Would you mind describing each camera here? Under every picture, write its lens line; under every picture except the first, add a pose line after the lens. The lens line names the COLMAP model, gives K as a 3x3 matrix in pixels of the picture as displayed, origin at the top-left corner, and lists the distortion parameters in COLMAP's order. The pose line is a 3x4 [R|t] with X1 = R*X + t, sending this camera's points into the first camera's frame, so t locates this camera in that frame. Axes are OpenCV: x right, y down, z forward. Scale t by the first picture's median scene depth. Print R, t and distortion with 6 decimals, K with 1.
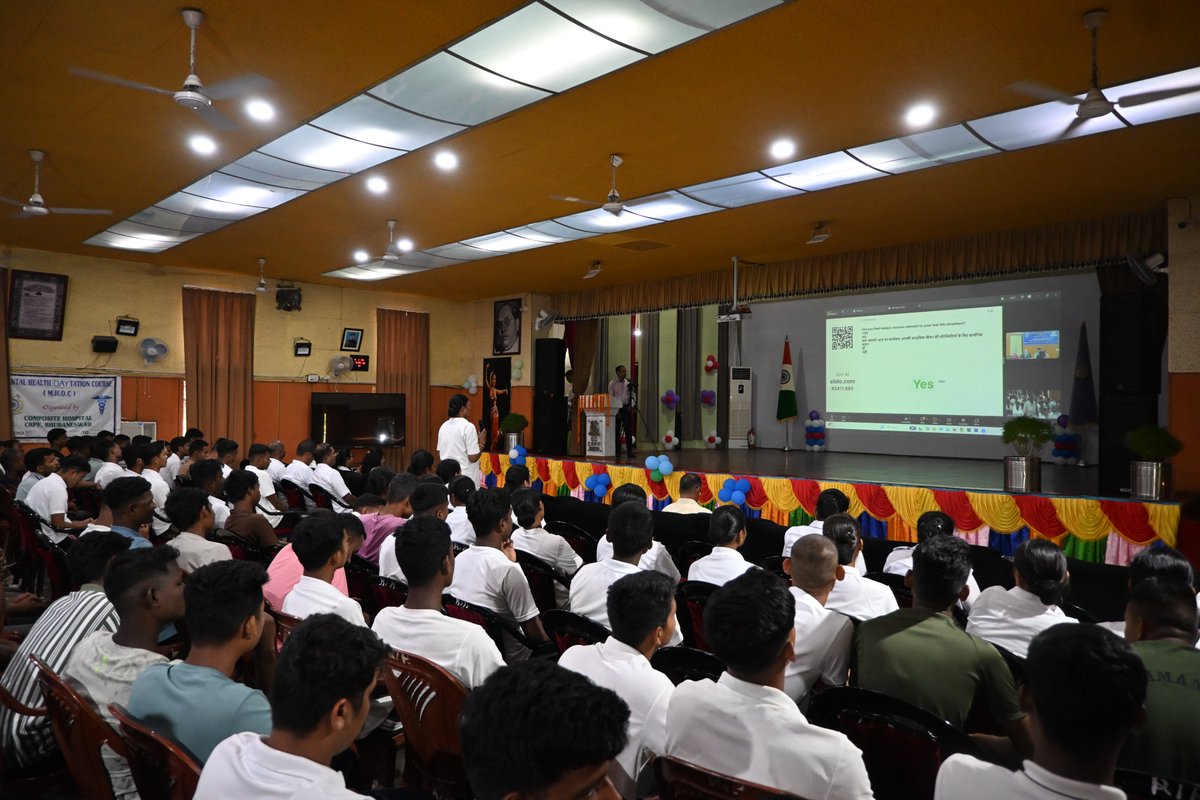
lens RADIAL K [[801.6, 0, 605.5], [0, 801.6, 398.2], [0, 0, 1]] dist [-0.004963, -0.005716]
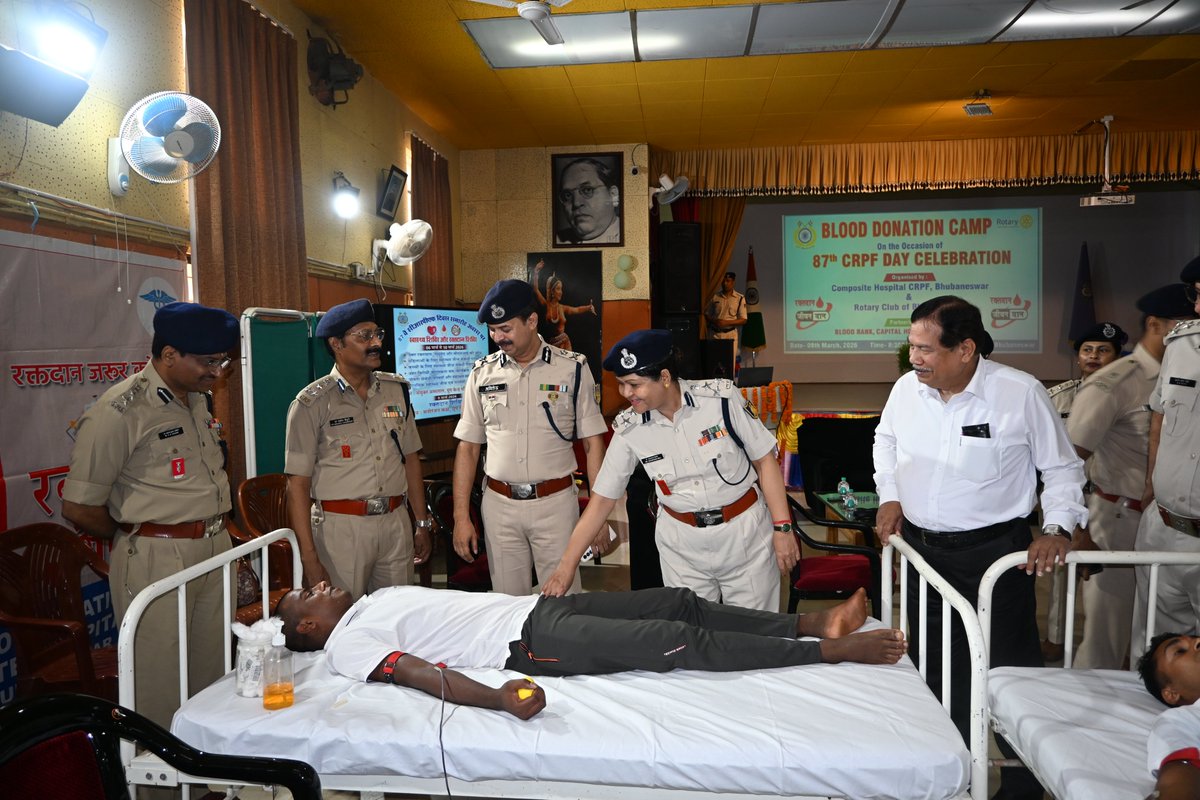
lens RADIAL K [[801.6, 0, 602.5], [0, 801.6, 400.5], [0, 0, 1]] dist [-0.004963, -0.005716]
pose [[0.781917, -0.065823, 0.619898, -0.551139], [0.015574, 0.996162, 0.086132, 0.009411], [-0.623188, -0.057694, 0.779941, 0.586789]]
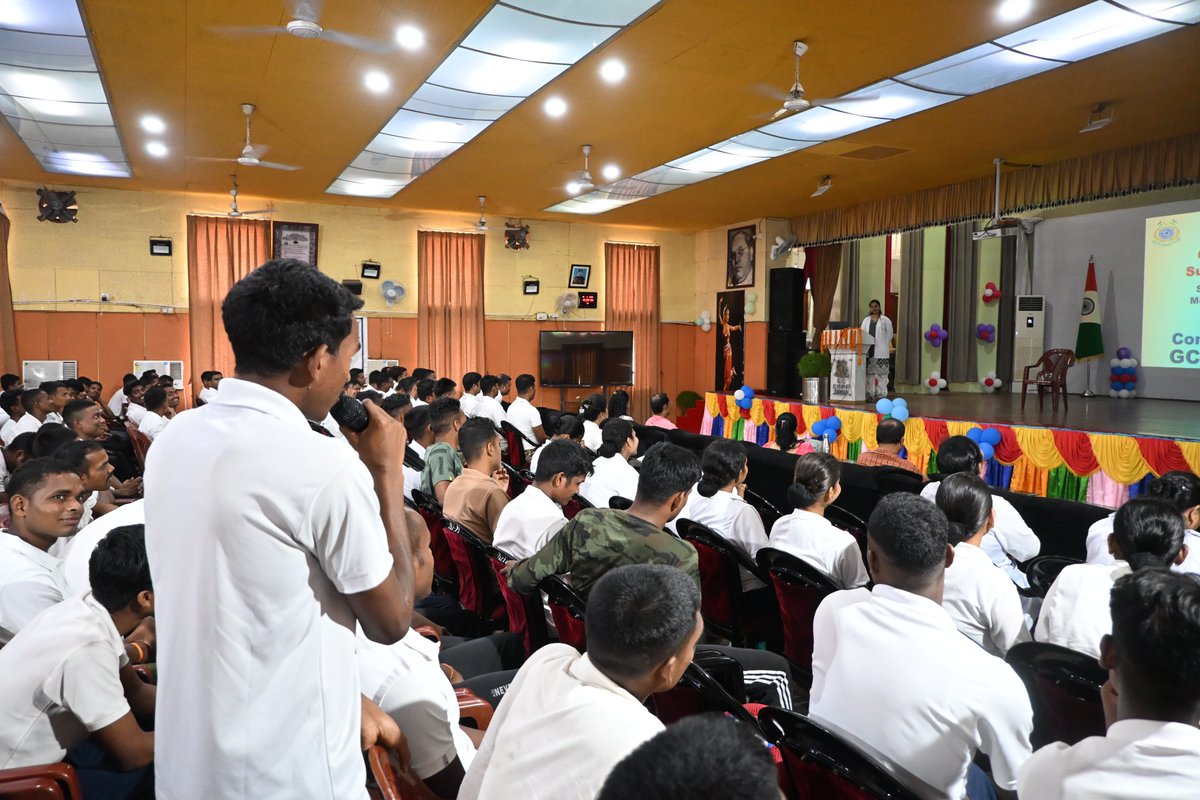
lens RADIAL K [[843.9, 0, 604.8], [0, 843.9, 398.0], [0, 0, 1]] dist [-0.021611, 0.004789]
pose [[0.943014, 0.015109, -0.332409, 0.059780], [0.008374, 0.997575, 0.069098, 0.004475], [0.332646, -0.067944, 0.940601, 0.036050]]
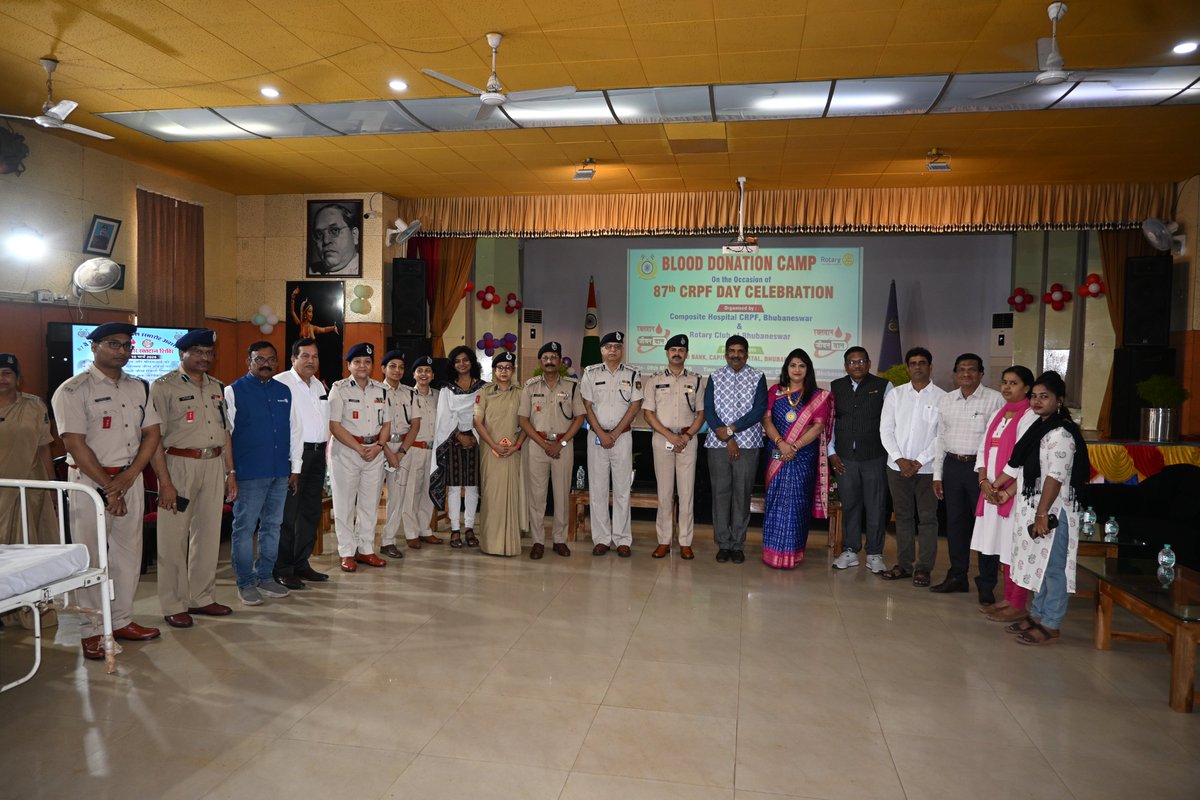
lens RADIAL K [[801.6, 0, 601.5], [0, 801.6, 391.2], [0, 0, 1]] dist [-0.004963, -0.005716]
pose [[0.829492, -0.015774, 0.558296, -0.363894], [-0.016466, 0.998476, 0.052677, 0.005723], [-0.558276, -0.052888, 0.827968, 0.309744]]
